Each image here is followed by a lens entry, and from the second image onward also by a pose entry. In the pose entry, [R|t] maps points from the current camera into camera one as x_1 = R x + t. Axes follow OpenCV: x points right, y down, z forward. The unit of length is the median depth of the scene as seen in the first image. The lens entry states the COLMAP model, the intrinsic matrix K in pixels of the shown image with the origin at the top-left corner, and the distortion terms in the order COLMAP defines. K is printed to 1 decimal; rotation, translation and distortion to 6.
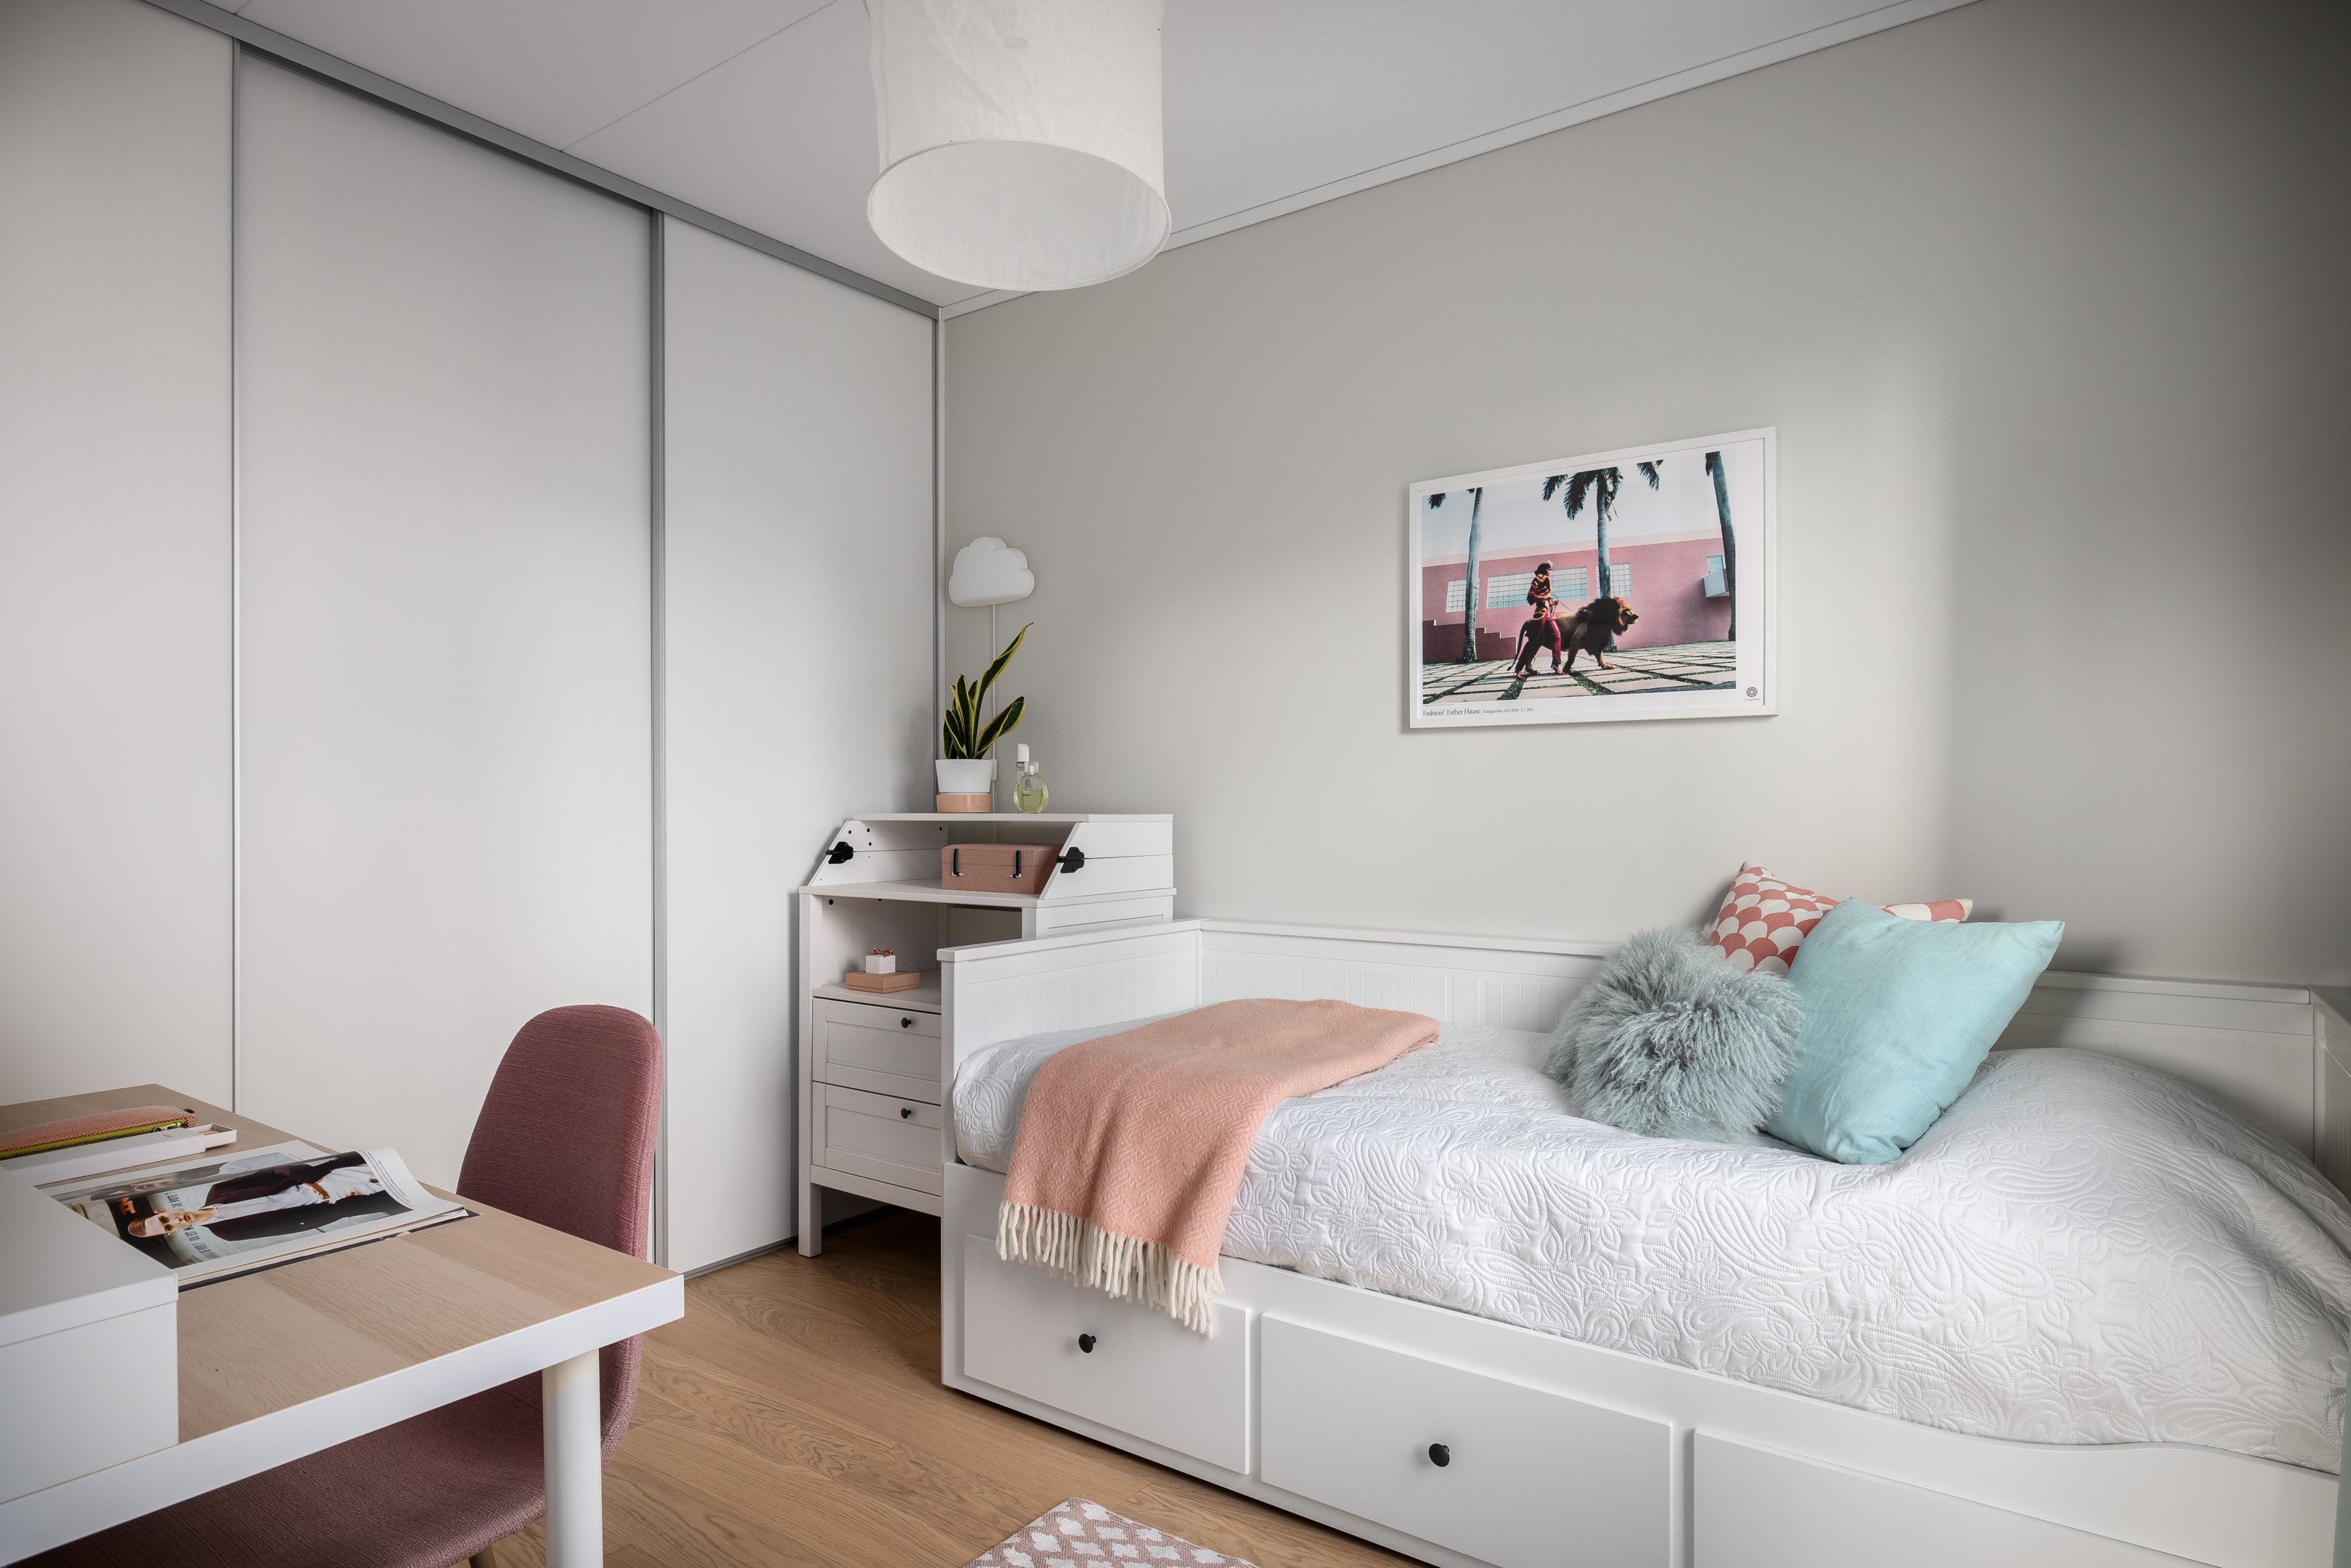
lens RADIAL K [[1301.7, 0, 1175.5], [0, 1301.7, 784.0], [0, 0, 1]] dist [0.000416, -0.000009]
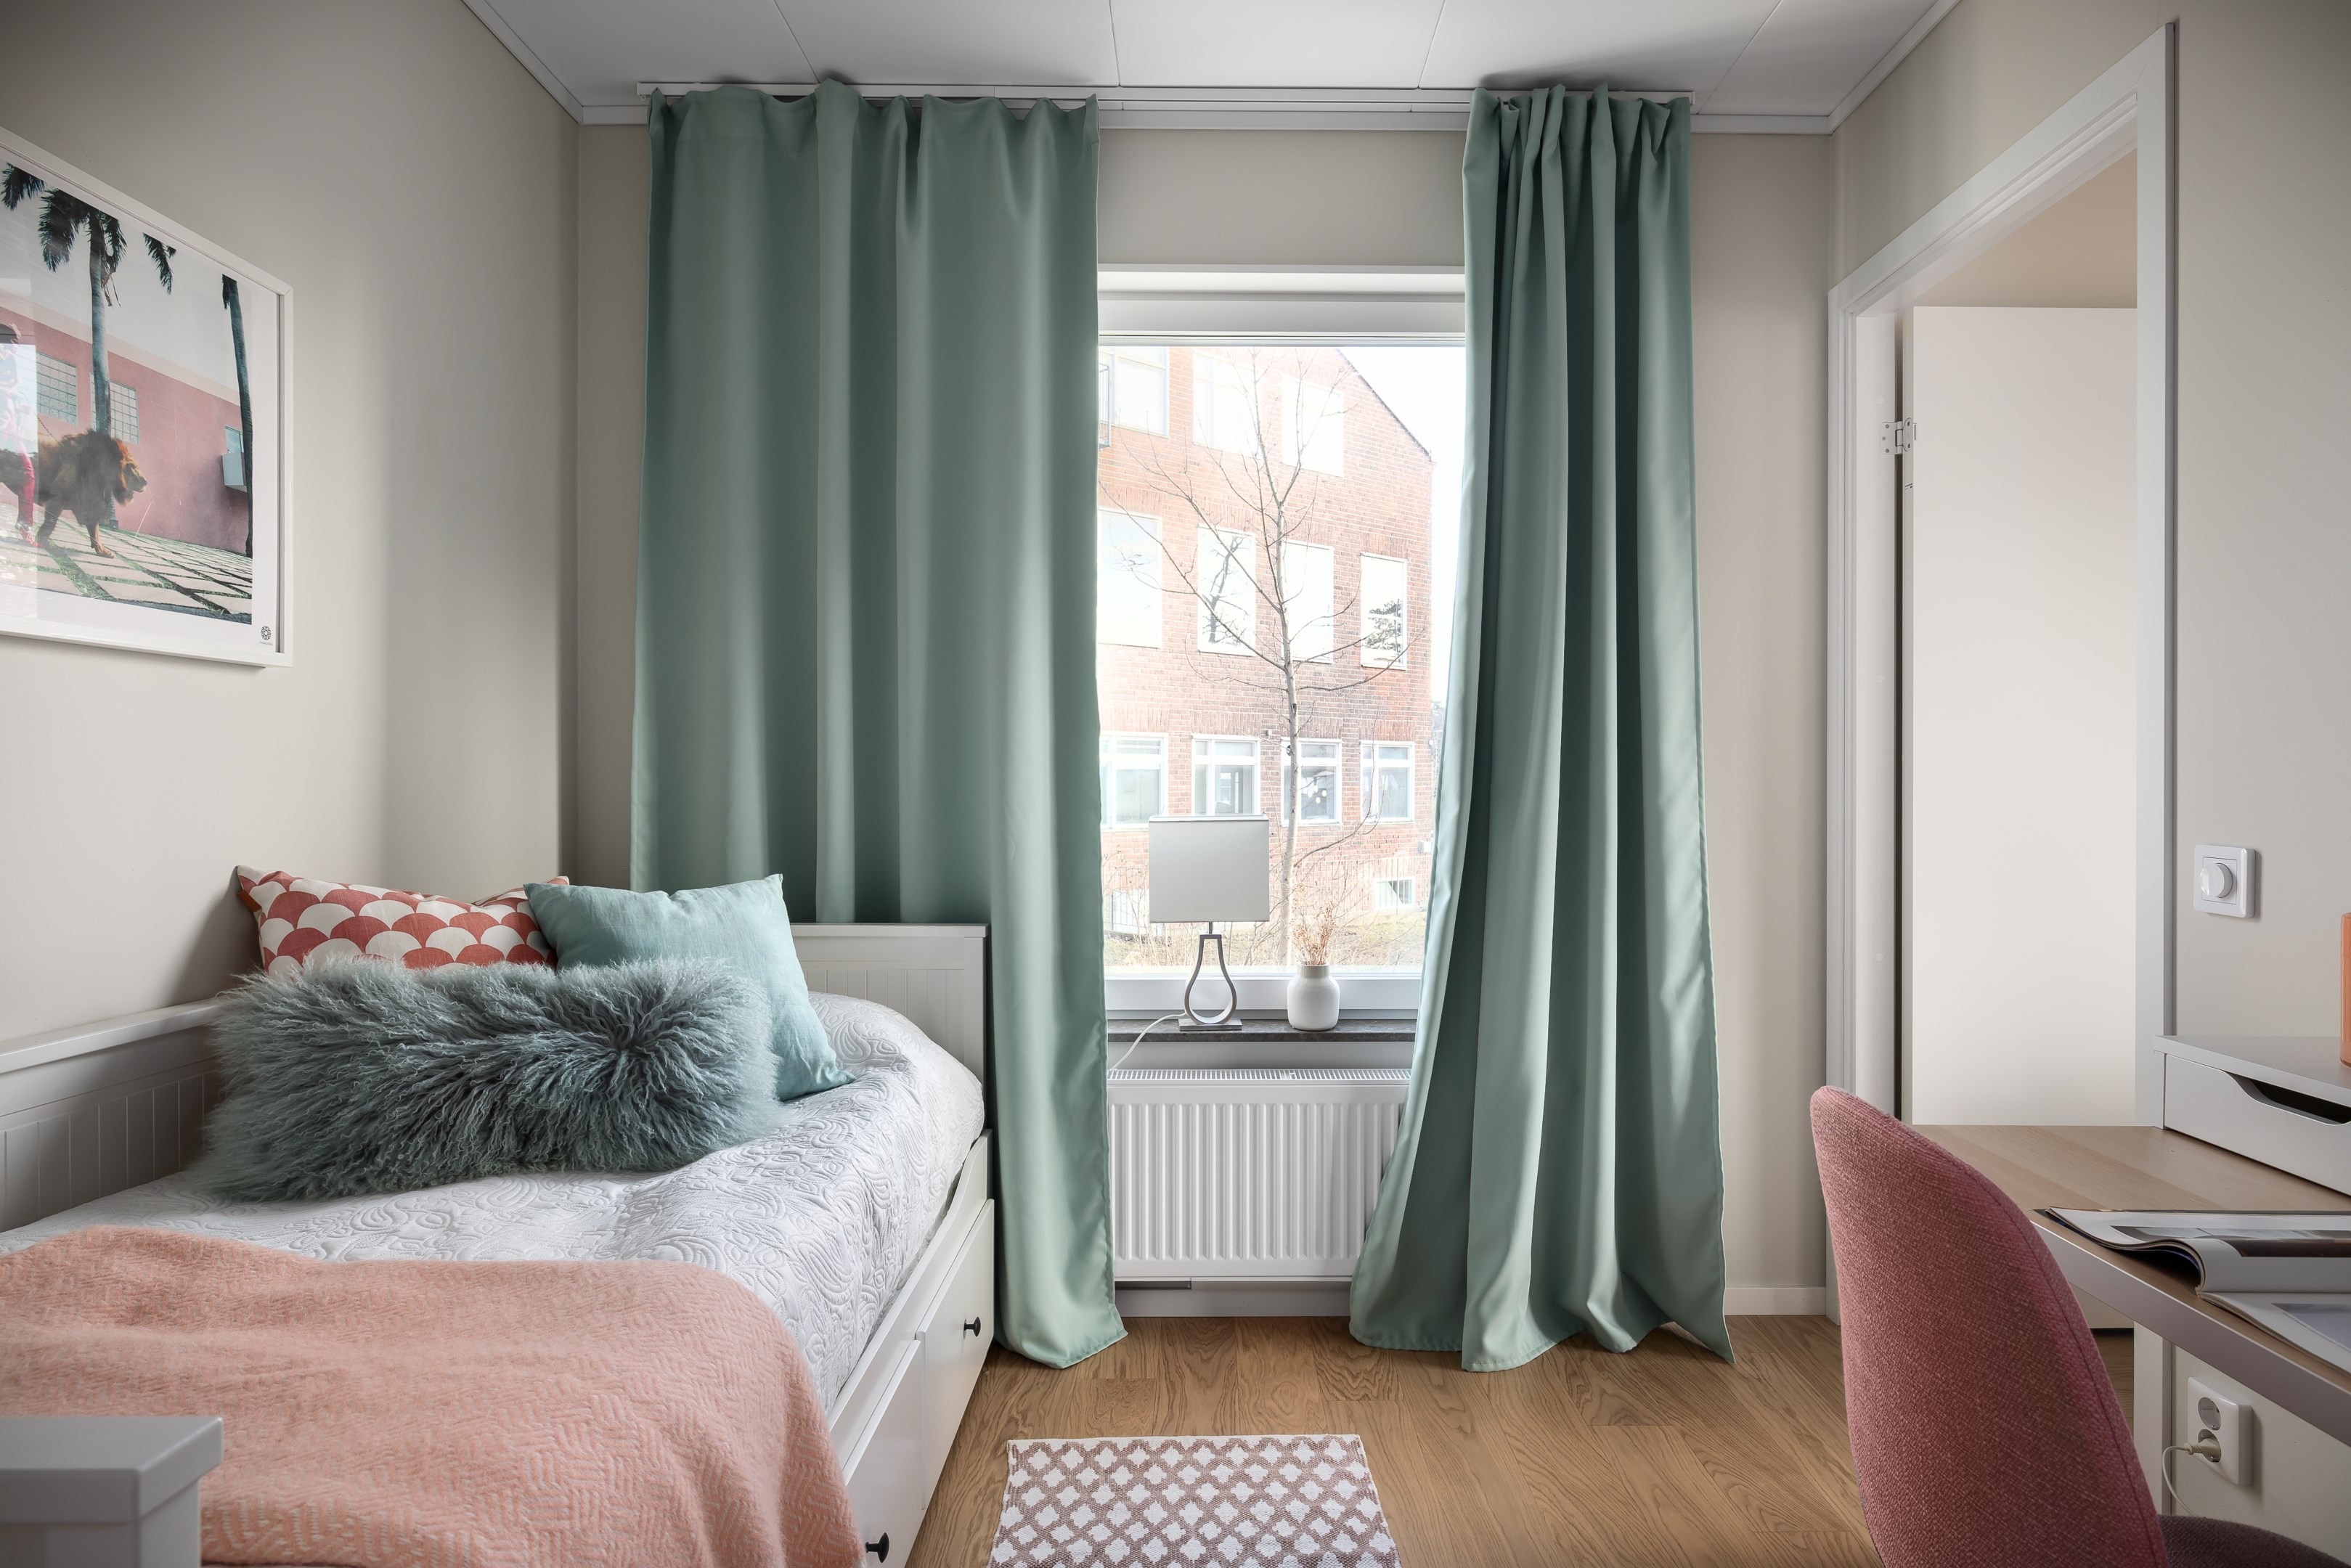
lens RADIAL K [[1395.2, 0, 1175.5], [0, 1395.2, 784.0], [0, 0, 1]] dist [-0.004260, -0.001688]
pose [[-0.584562, 0.000242, 0.811349, -0.462537], [-0.013070, 0.999867, -0.009714, 0.014238], [-0.811244, -0.016283, -0.584481, 0.982125]]
